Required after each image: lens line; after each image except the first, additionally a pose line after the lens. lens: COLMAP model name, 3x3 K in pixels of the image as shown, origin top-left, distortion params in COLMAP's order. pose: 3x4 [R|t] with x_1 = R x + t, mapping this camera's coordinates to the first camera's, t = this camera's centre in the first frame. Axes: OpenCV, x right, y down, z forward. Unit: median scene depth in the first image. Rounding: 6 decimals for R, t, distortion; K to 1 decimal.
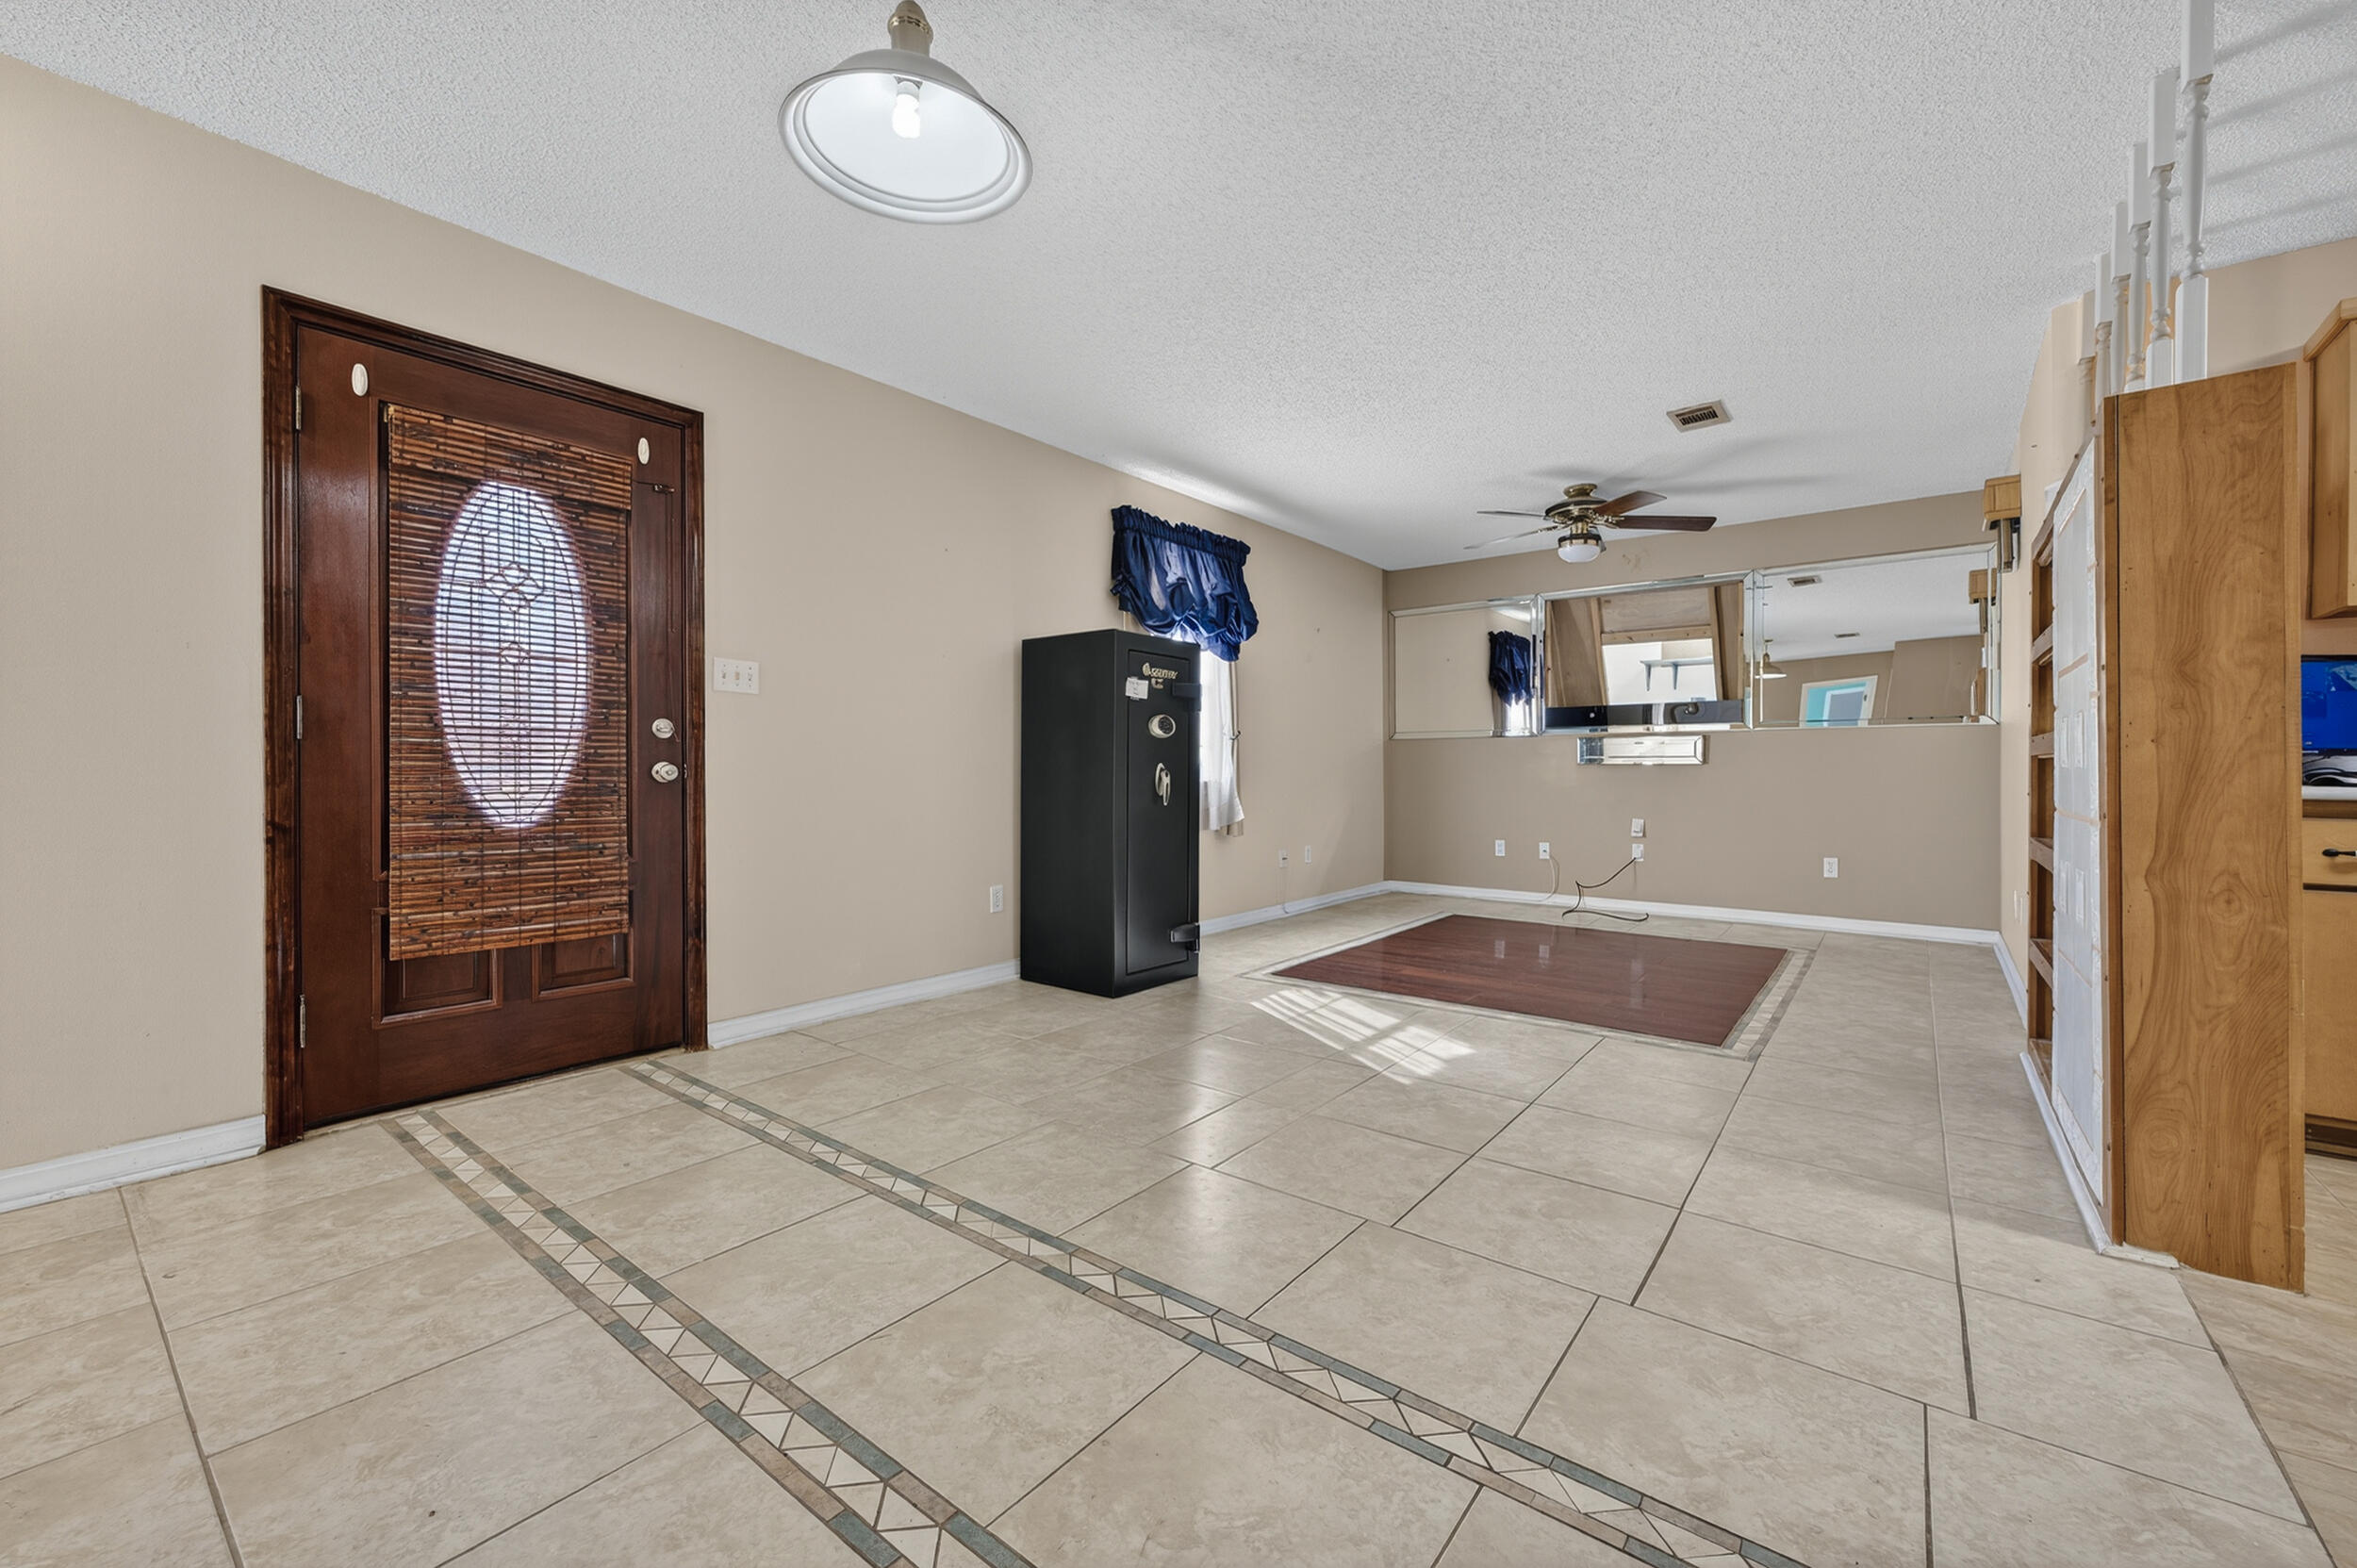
lens RADIAL K [[949.9, 0, 1158.2], [0, 949.9, 771.8], [0, 0, 1]] dist [-0.007517, -0.000031]
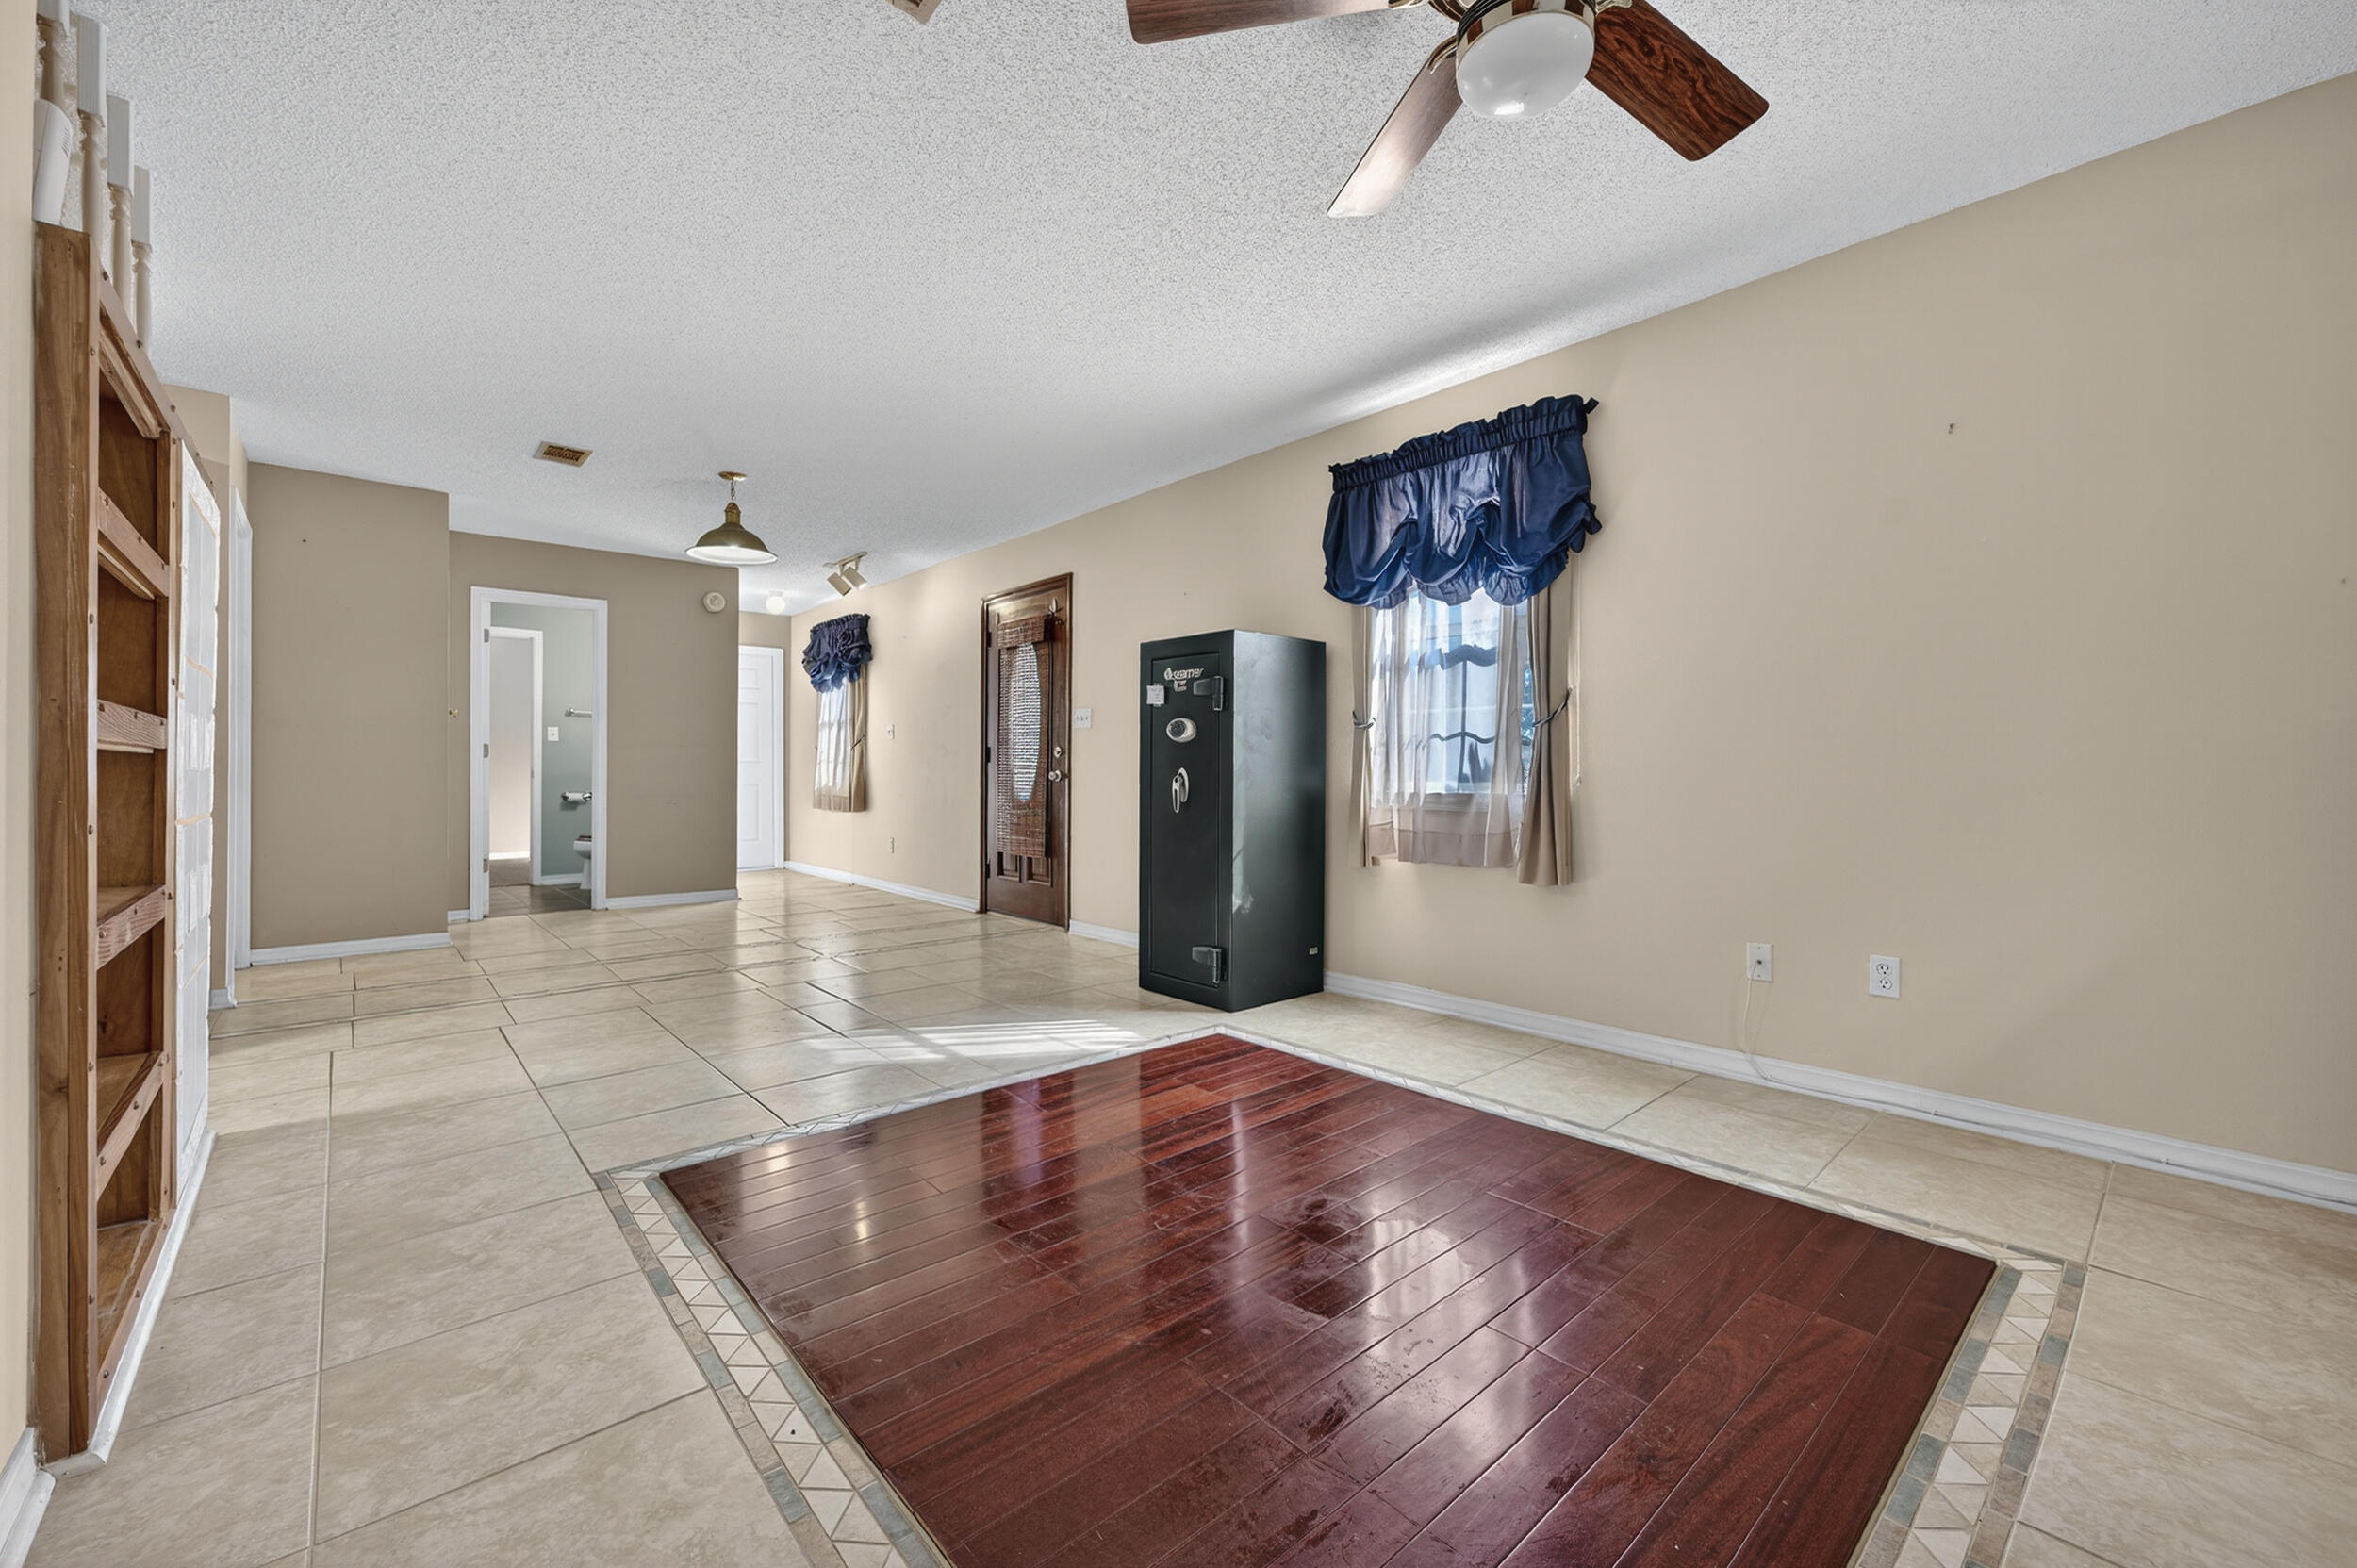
lens RADIAL K [[938.6, 0, 1178.5], [0, 938.6, 784.0], [0, 0, 1]] dist [0.001042, 0.000051]
pose [[-0.172443, 0.008048, -0.984987, 1.073552], [-0.008076, 0.999921, 0.009584, -0.002896], [0.984986, 0.009607, -0.172364, 1.331777]]
